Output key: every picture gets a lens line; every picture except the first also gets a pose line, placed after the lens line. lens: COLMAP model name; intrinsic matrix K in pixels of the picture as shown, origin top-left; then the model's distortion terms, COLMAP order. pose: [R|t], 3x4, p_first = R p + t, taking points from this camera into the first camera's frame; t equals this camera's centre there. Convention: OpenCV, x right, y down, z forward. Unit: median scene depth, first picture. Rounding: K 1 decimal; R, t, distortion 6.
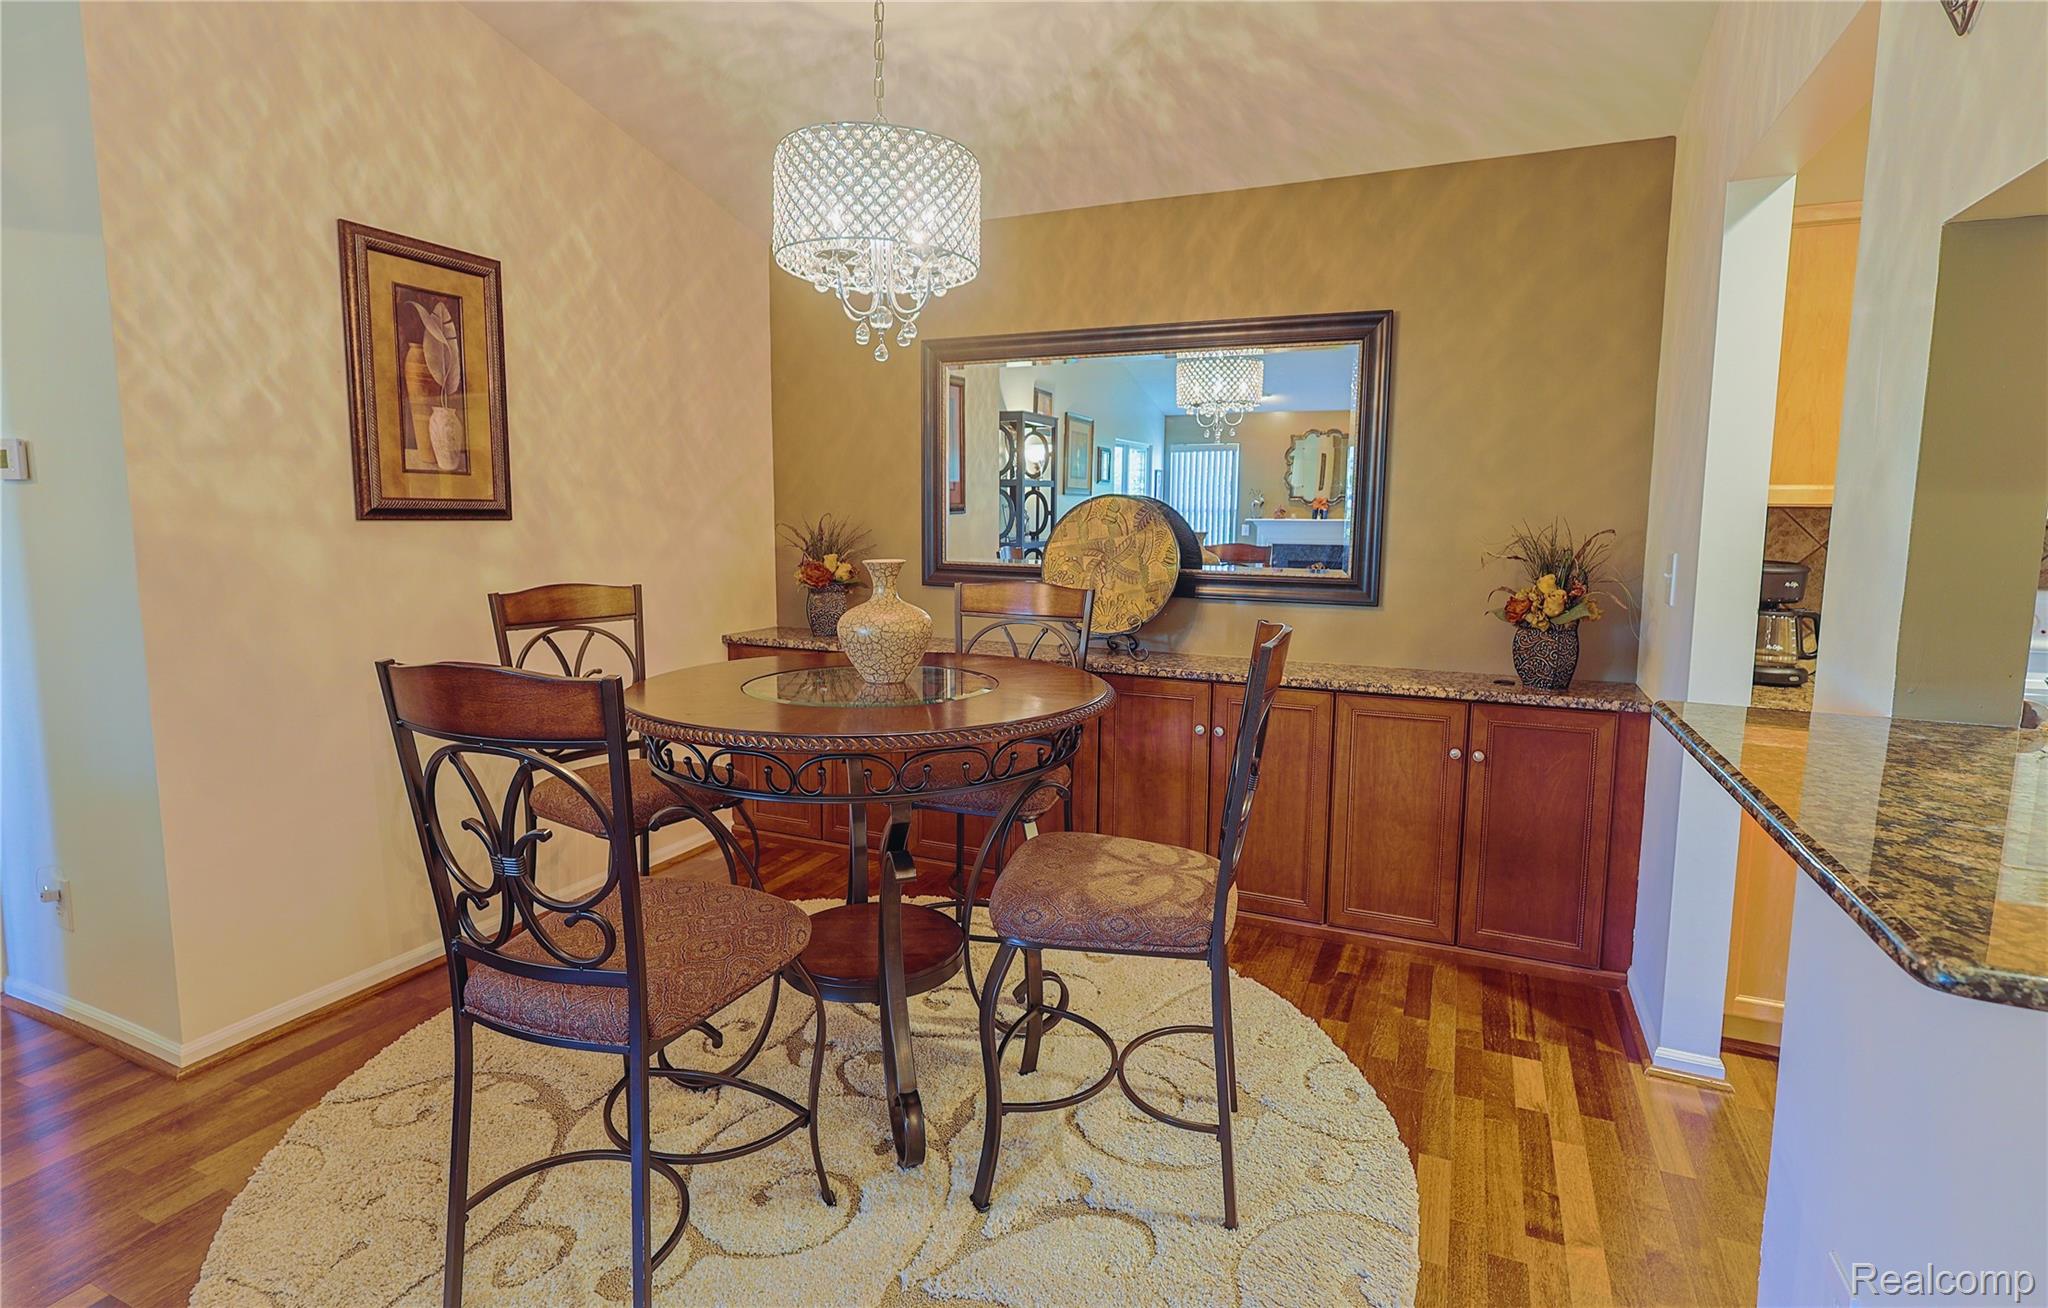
lens RADIAL K [[997.9, 0, 1028.1], [0, 997.9, 616.5], [0, 0, 1]] dist [-0.001279, 0.000282]
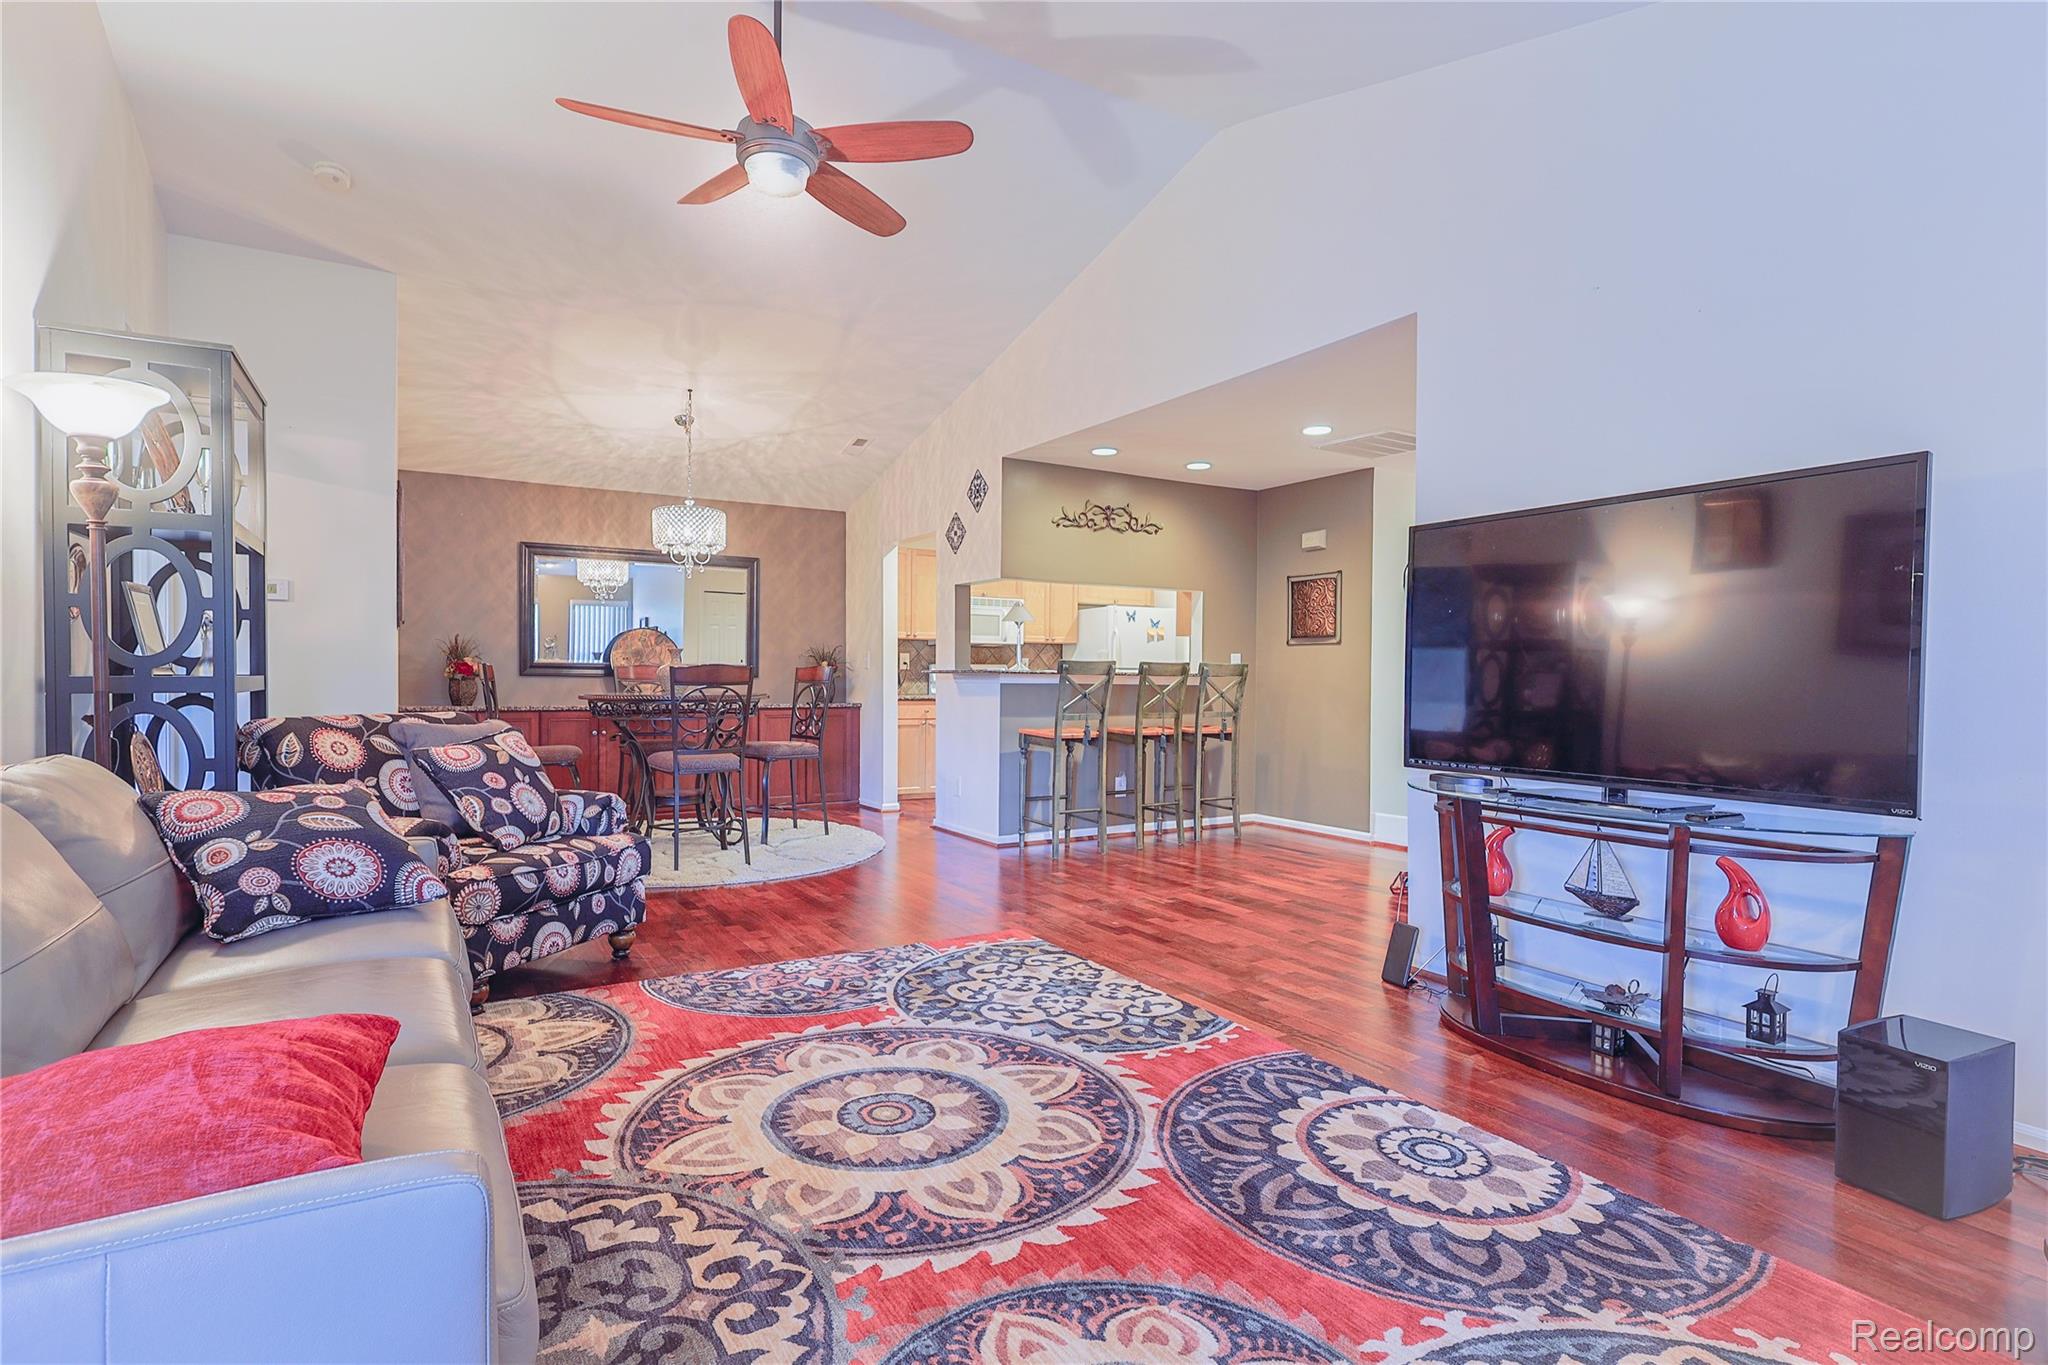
lens RADIAL K [[1001.6, 0, 1024.0], [0, 1001.6, 682.5], [0, 0, 1]] dist [0.001905, 0.000239]
pose [[0.577447, -0.012990, 0.816325, -1.312631], [0.081166, 0.995833, -0.041568, 0.162268], [-0.812384, 0.090261, 0.576095, -0.962336]]
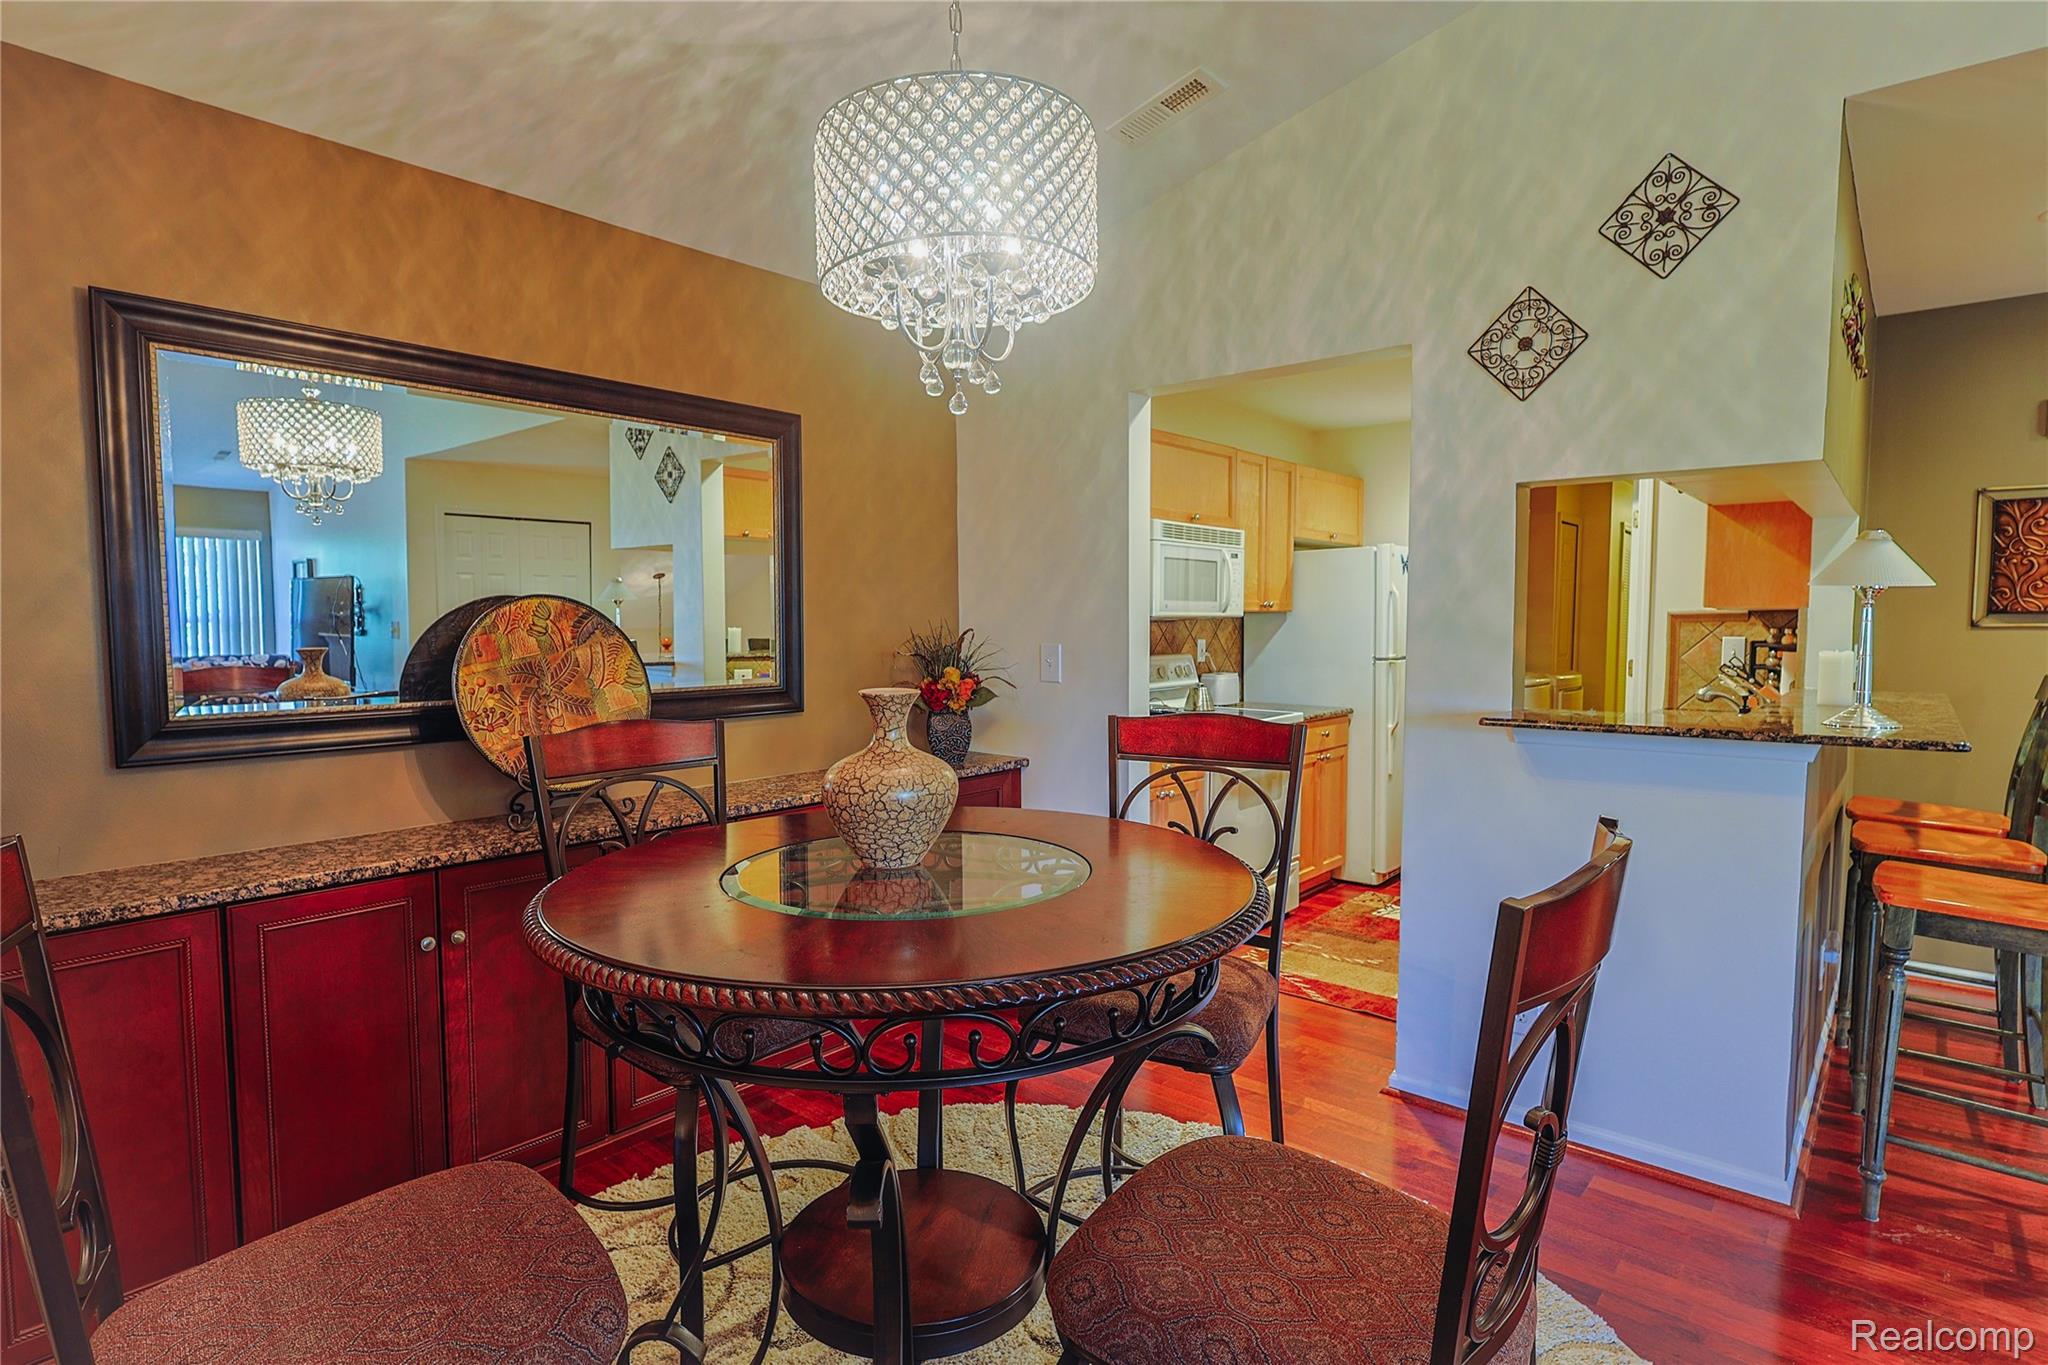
lens RADIAL K [[1030.1, 0, 1024.0], [0, 1030.1, 682.5], [0, 0, 1]] dist [0.001907, 0.000363]
pose [[0.300194, -0.070614, 0.951261, -0.577498], [0.104372, 0.993700, 0.040827, -0.059759], [-0.948151, 0.087029, 0.305673, 0.496015]]
